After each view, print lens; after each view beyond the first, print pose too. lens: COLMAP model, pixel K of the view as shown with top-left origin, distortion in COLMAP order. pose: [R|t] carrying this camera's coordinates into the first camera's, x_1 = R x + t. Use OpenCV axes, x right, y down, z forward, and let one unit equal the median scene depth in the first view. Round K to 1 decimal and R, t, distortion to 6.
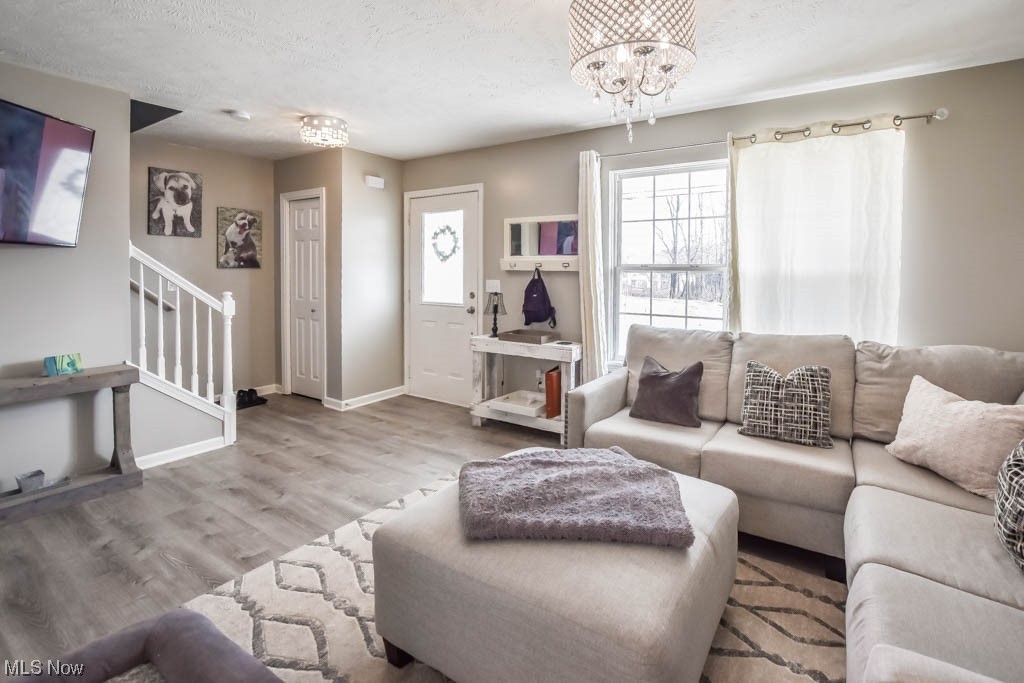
lens RADIAL K [[474.2, 0, 539.0], [0, 474.2, 278.6], [0, 0, 1]] dist [-0.025701, 0.000267]
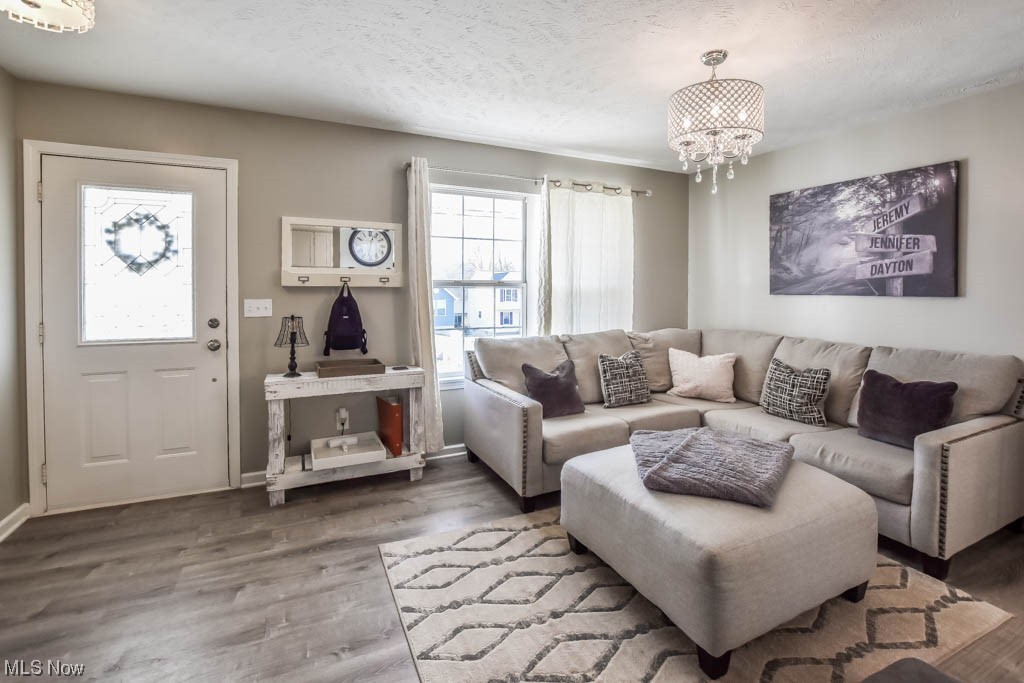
lens RADIAL K [[469.7, 0, 513.1], [0, 469.7, 294.2], [0, 0, 1]] dist [-0.031058, 0.000828]
pose [[0.530939, -0.013641, 0.847300, -0.732610], [0.015380, 0.999861, 0.006460, -0.006044], [-0.847270, 0.009602, 0.531075, 0.451350]]
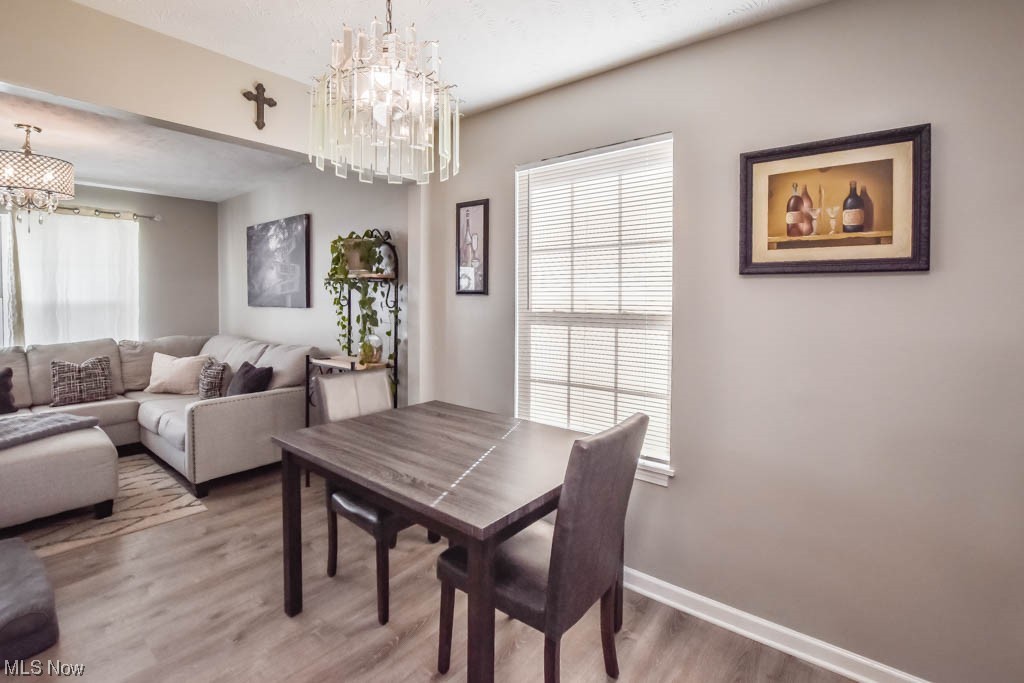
lens RADIAL K [[471.6, 0, 510.6], [0, 471.6, 307.5], [0, 0, 1]] dist [-0.026589, 0.000545]
pose [[0.114038, -0.027368, 0.993099, -0.772998], [0.018380, 0.999508, 0.025434, -0.005997], [-0.993306, 0.015353, 0.114485, -0.582648]]
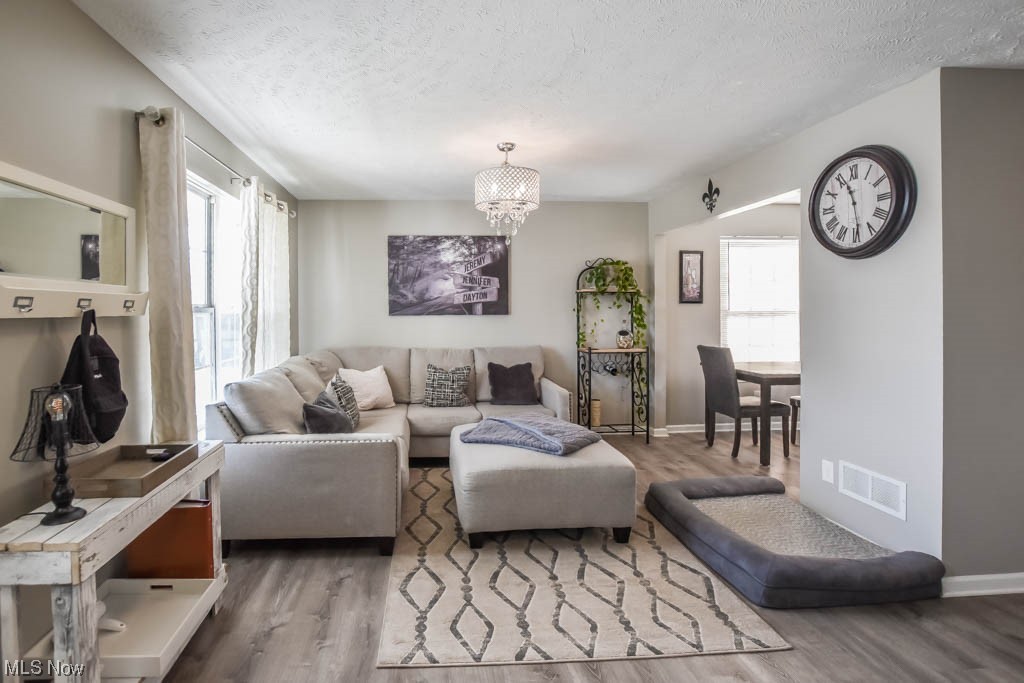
lens RADIAL K [[482.2, 0, 442.1], [0, 482.2, 307.7], [0, 0, 1]] dist [-0.038617, 0.000676]
pose [[-0.575908, -0.002569, 0.817510, -0.719347], [0.017585, 0.999725, 0.015530, -0.035747], [-0.817325, 0.023320, -0.575704, 1.354620]]
